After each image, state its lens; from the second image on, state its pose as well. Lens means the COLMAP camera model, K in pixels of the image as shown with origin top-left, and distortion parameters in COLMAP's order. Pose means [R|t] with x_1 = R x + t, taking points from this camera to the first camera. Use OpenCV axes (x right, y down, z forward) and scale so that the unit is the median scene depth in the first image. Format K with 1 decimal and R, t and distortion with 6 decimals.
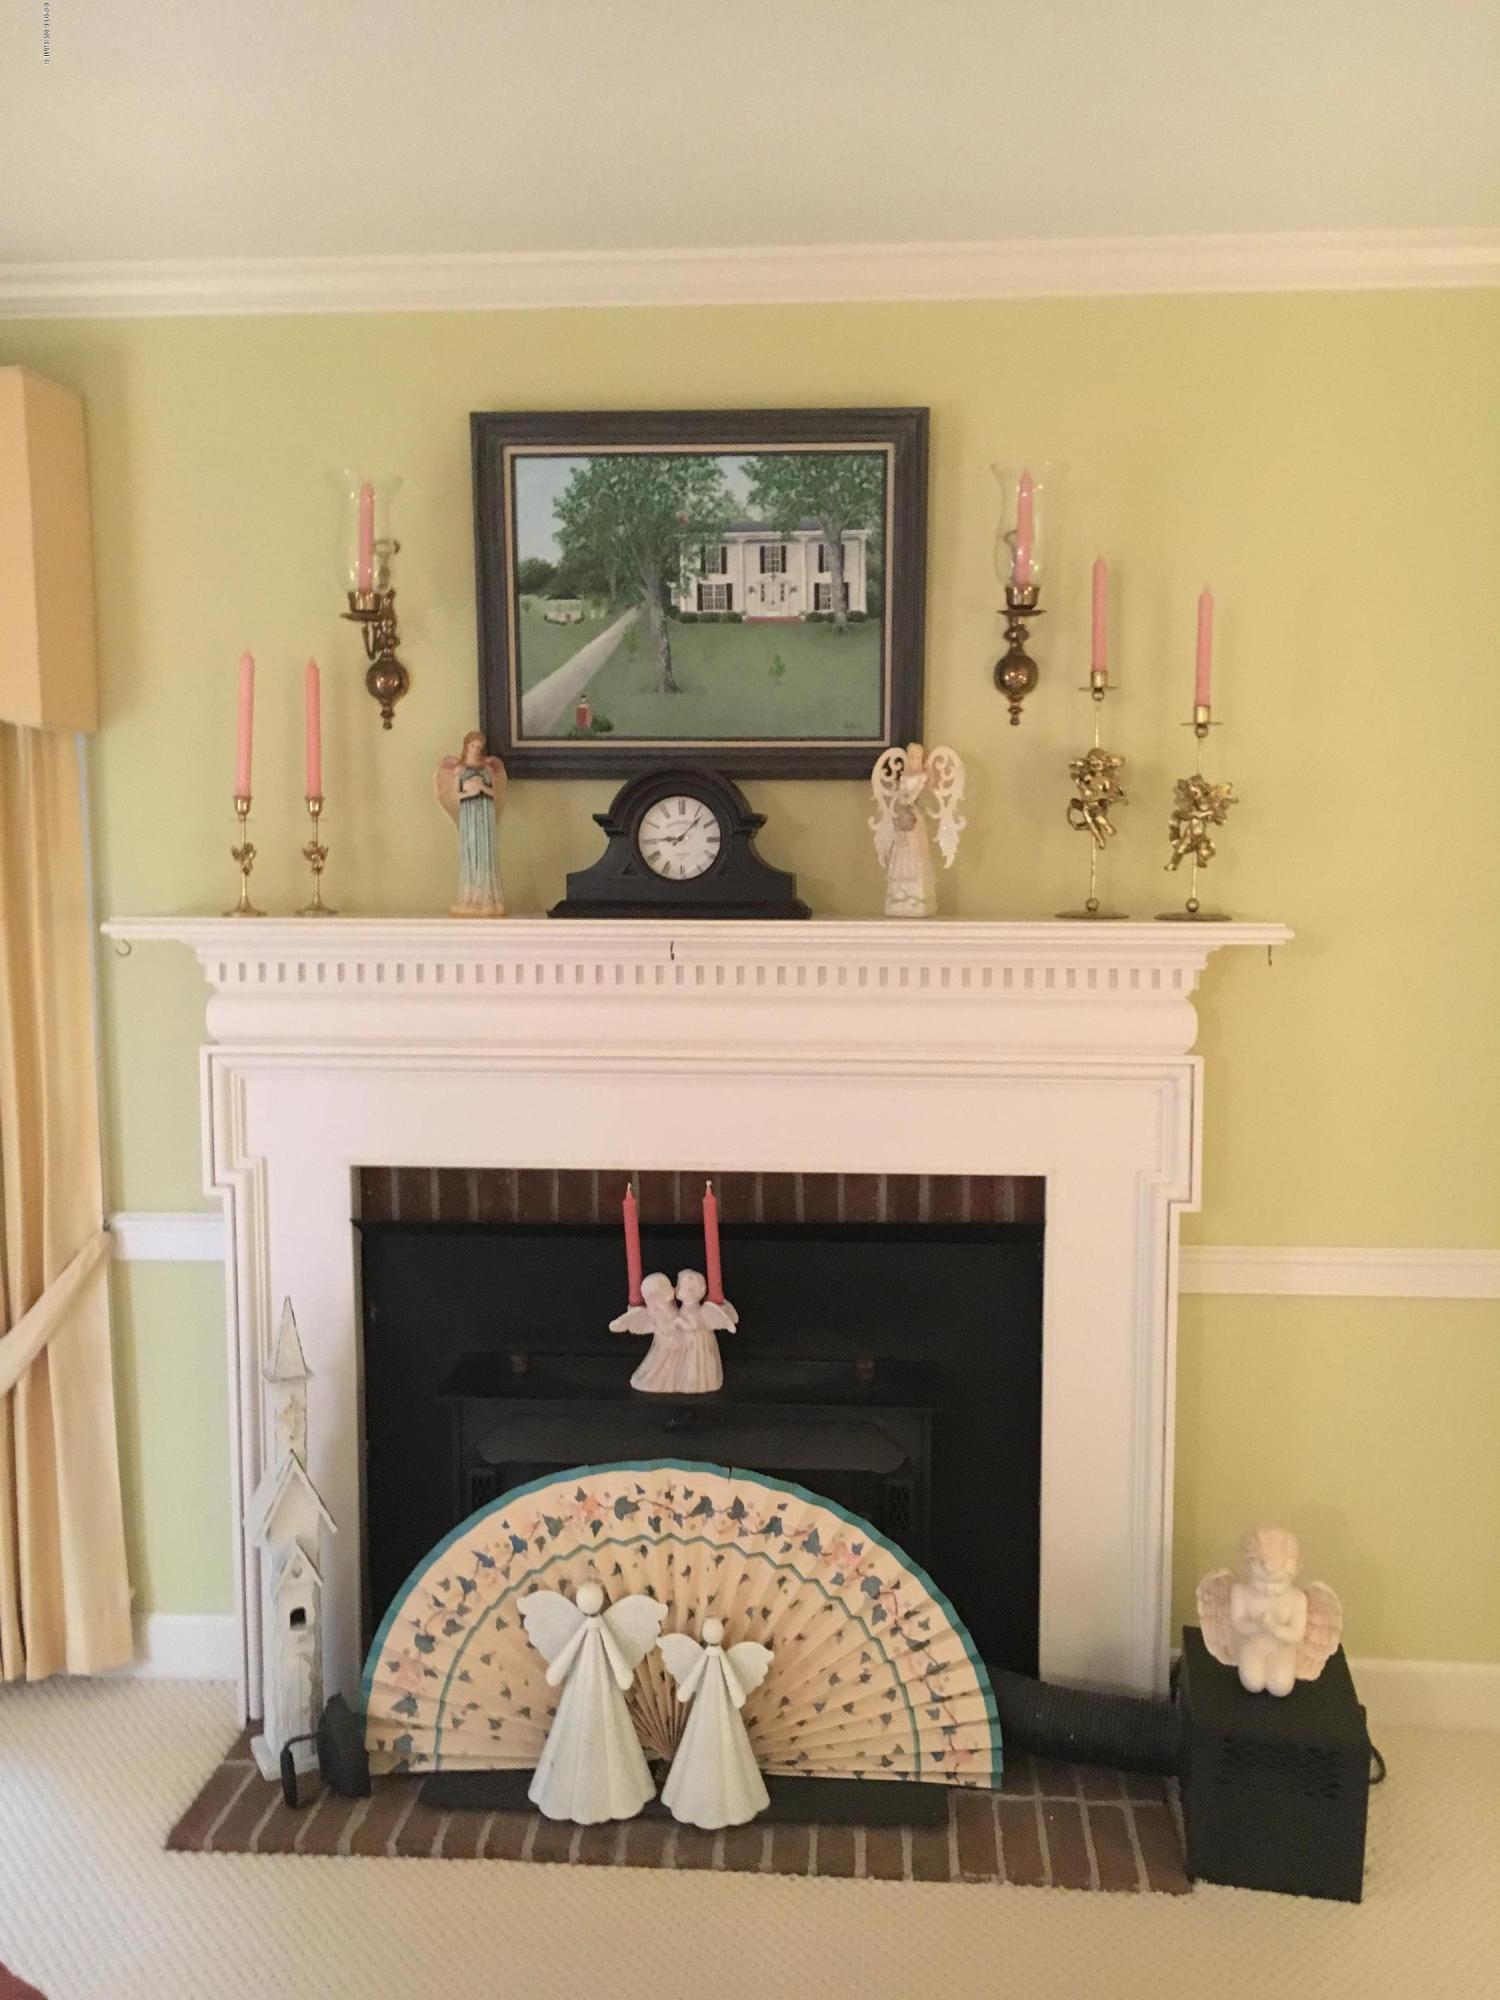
lens RADIAL K [[1748.2, 0, 763.3], [0, 1748.2, 1010.0], [0, 0, 1]] dist [0.060475, -0.068149]
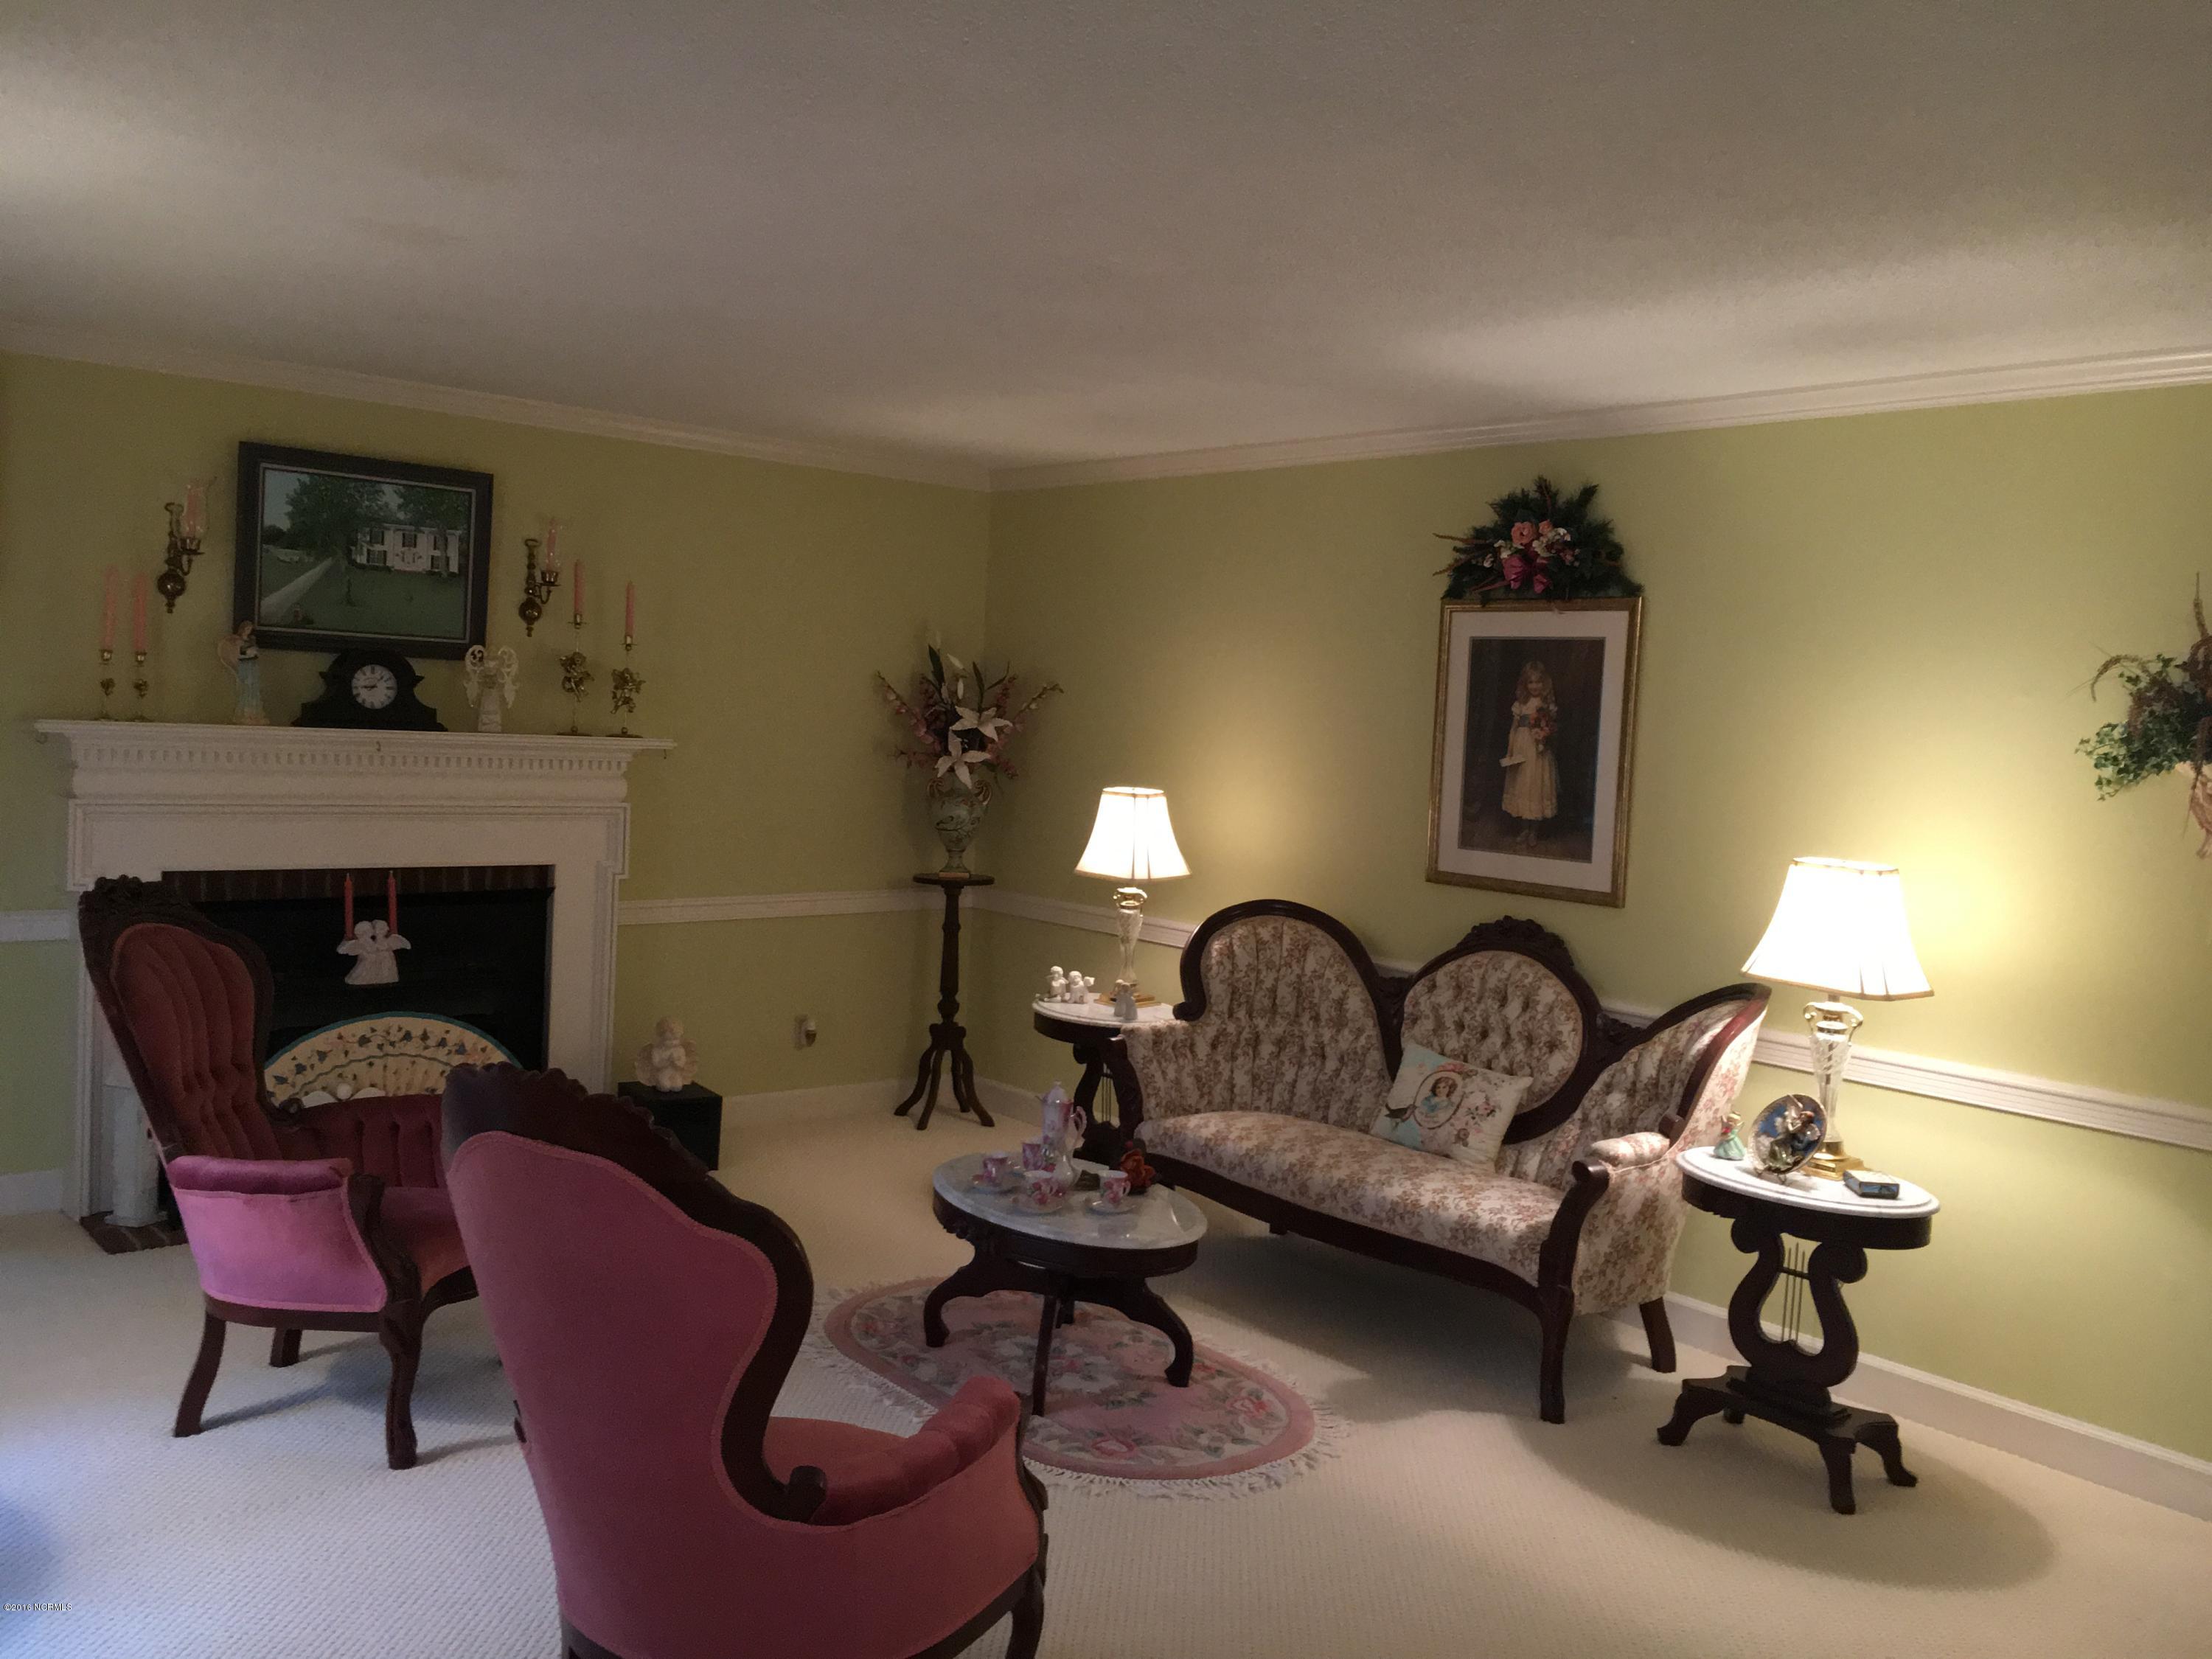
lens RADIAL K [[1933.5, 0, 1108.3], [0, 1933.5, 827.6], [0, 0, 1]] dist [0.060475, -0.068149]
pose [[0.711753, -0.008568, 0.702378, -0.943668], [0.020397, 0.999756, -0.008474, 0.084905], [-0.702134, 0.020358, 0.711754, -1.019423]]
